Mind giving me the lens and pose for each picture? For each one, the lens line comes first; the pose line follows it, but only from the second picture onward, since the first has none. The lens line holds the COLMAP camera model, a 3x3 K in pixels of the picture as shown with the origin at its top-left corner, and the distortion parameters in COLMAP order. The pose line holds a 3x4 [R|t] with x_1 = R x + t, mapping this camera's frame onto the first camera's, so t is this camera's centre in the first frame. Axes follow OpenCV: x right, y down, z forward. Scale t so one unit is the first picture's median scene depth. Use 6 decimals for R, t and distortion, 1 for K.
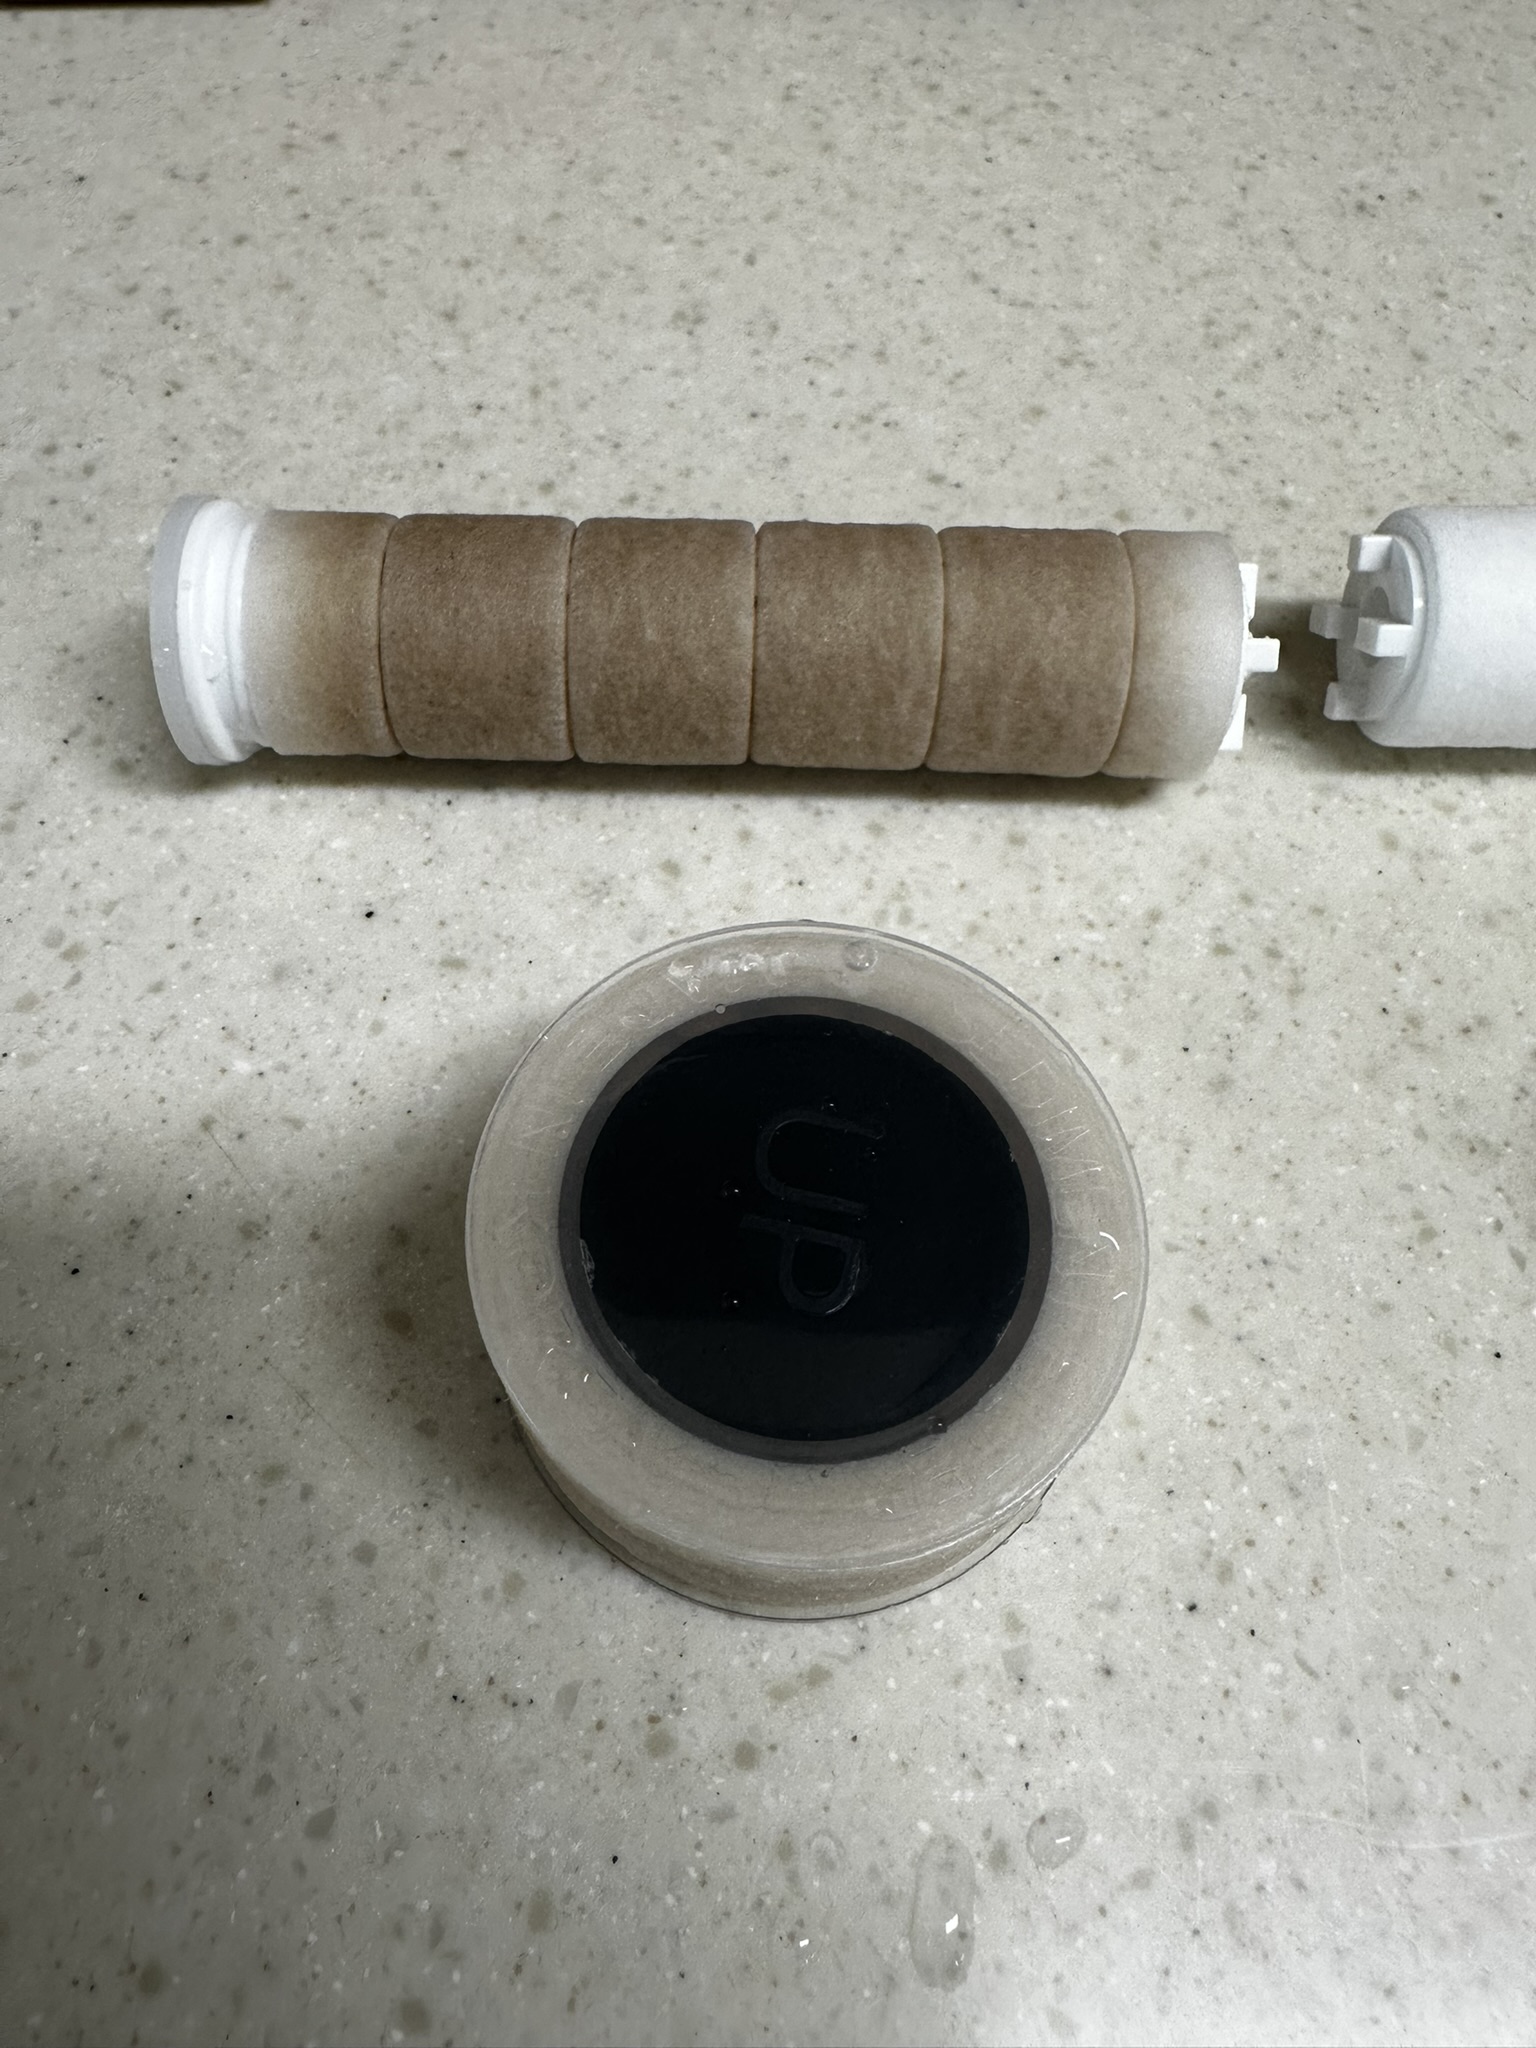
lens RADIAL K [[1478.3, 0, 684.3], [0, 1478.3, 965.6], [0, 0, 1]] dist [0.019360, -0.037615]
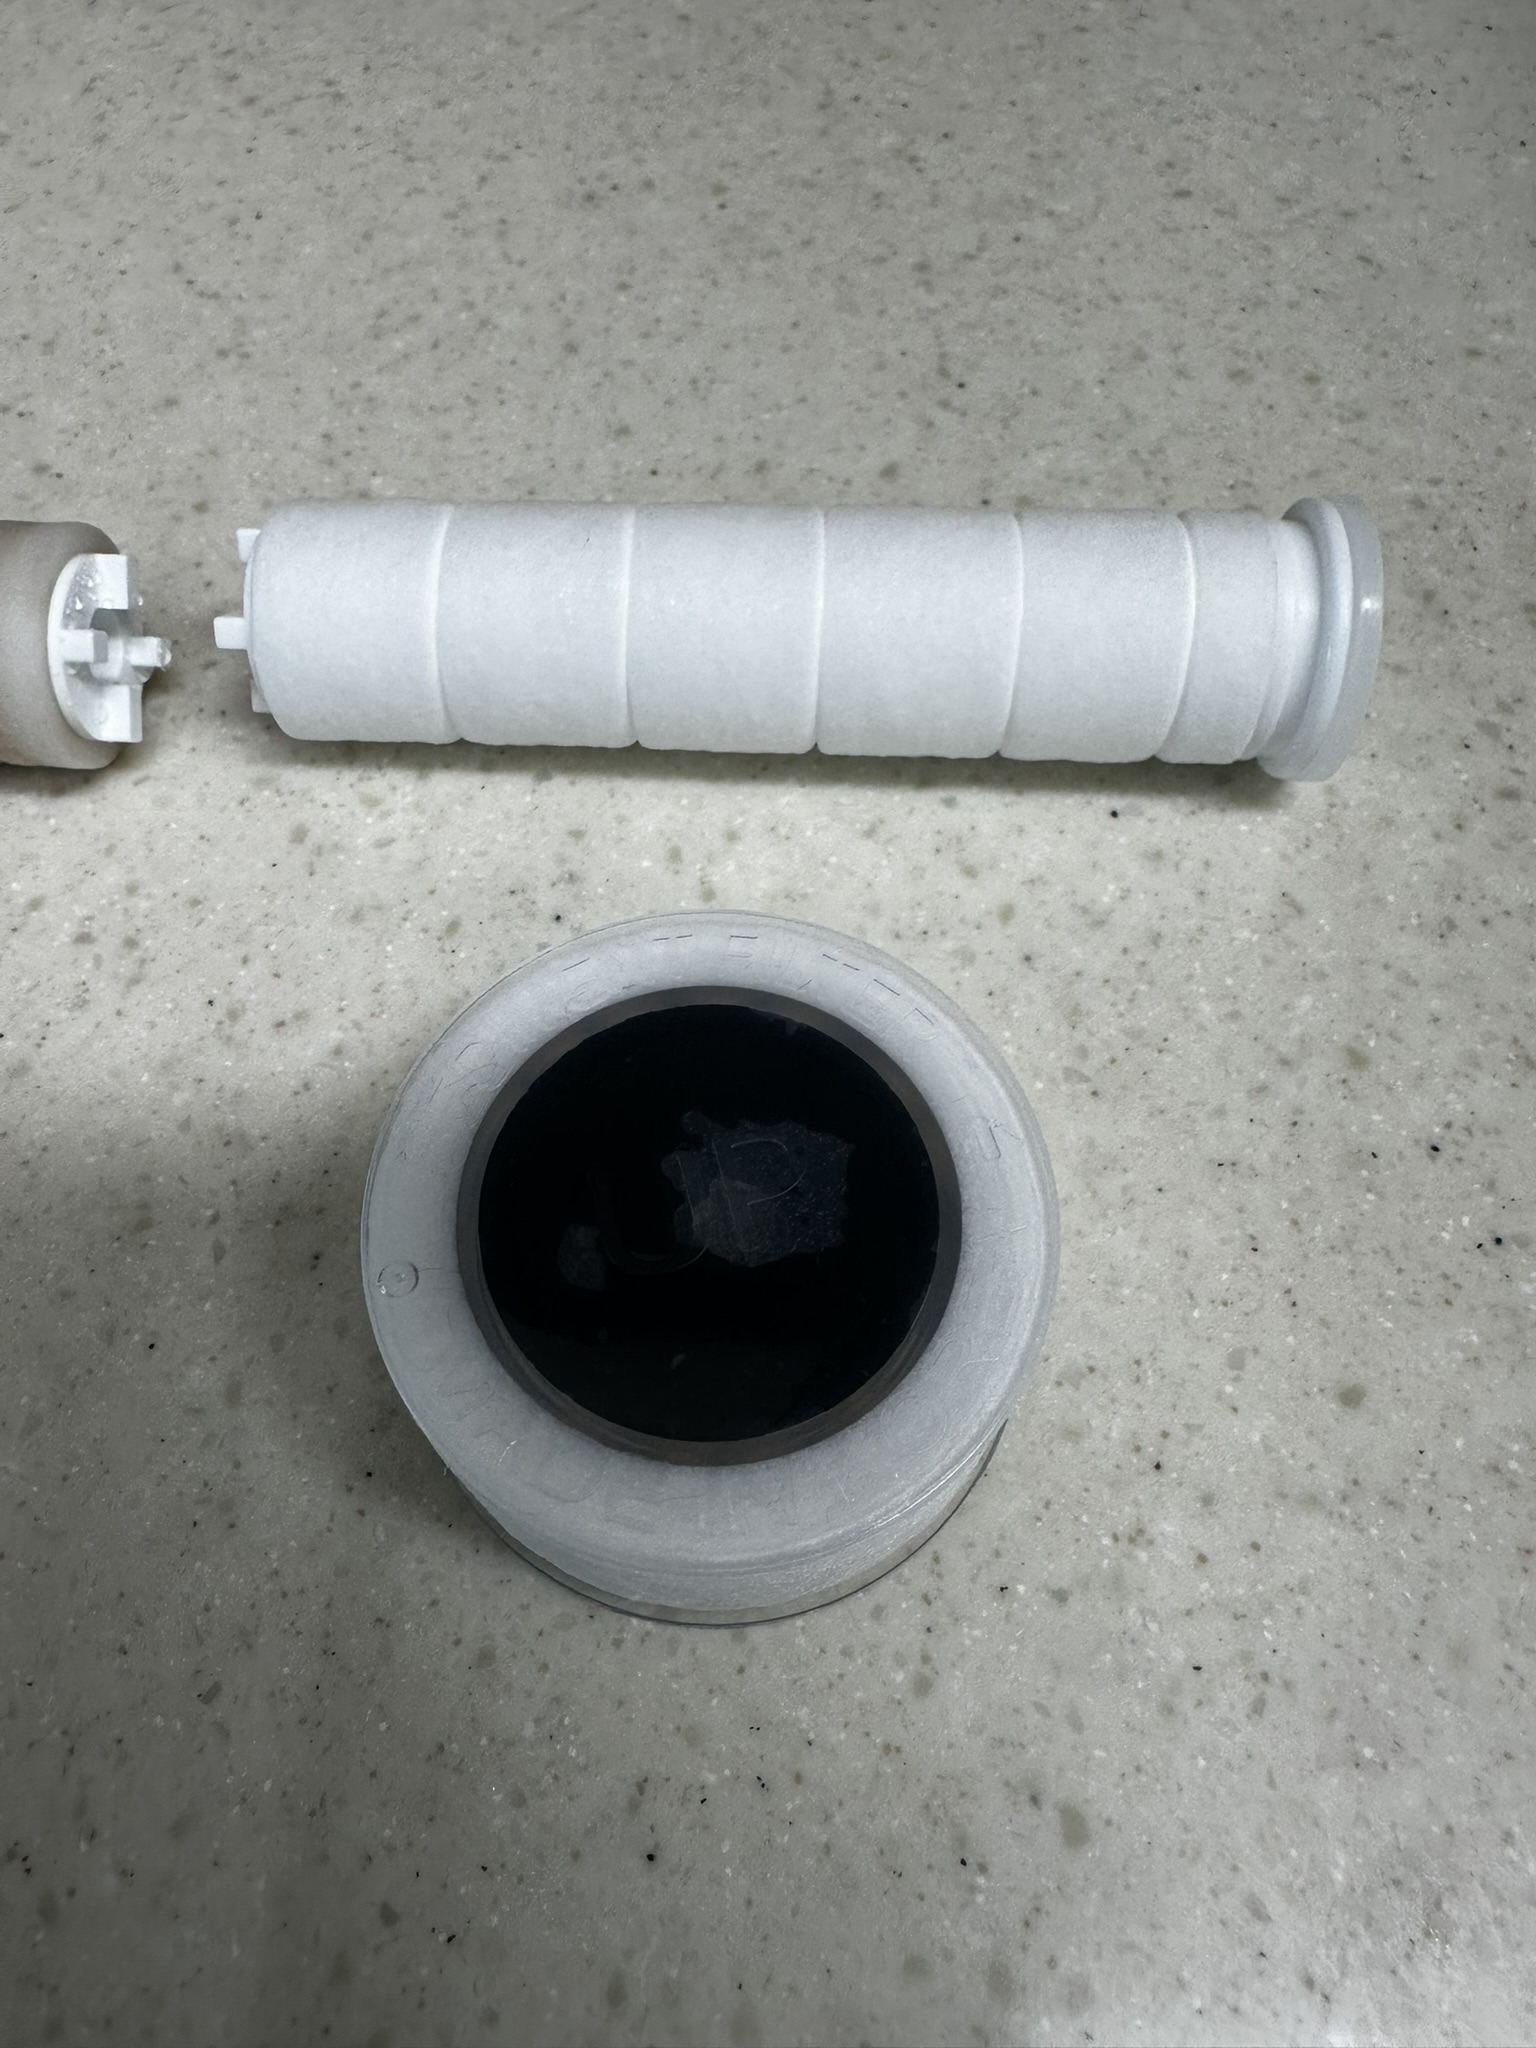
lens RADIAL K [[1478.3, 0, 731.5], [0, 1478.3, 960.6], [0, 0, 1]] dist [0.019360, -0.037615]
pose [[0.998960, 0.022357, -0.039728, 0.688225], [-0.022127, 0.999736, 0.006230, -0.009661], [0.039857, -0.005344, 0.999191, 0.007618]]
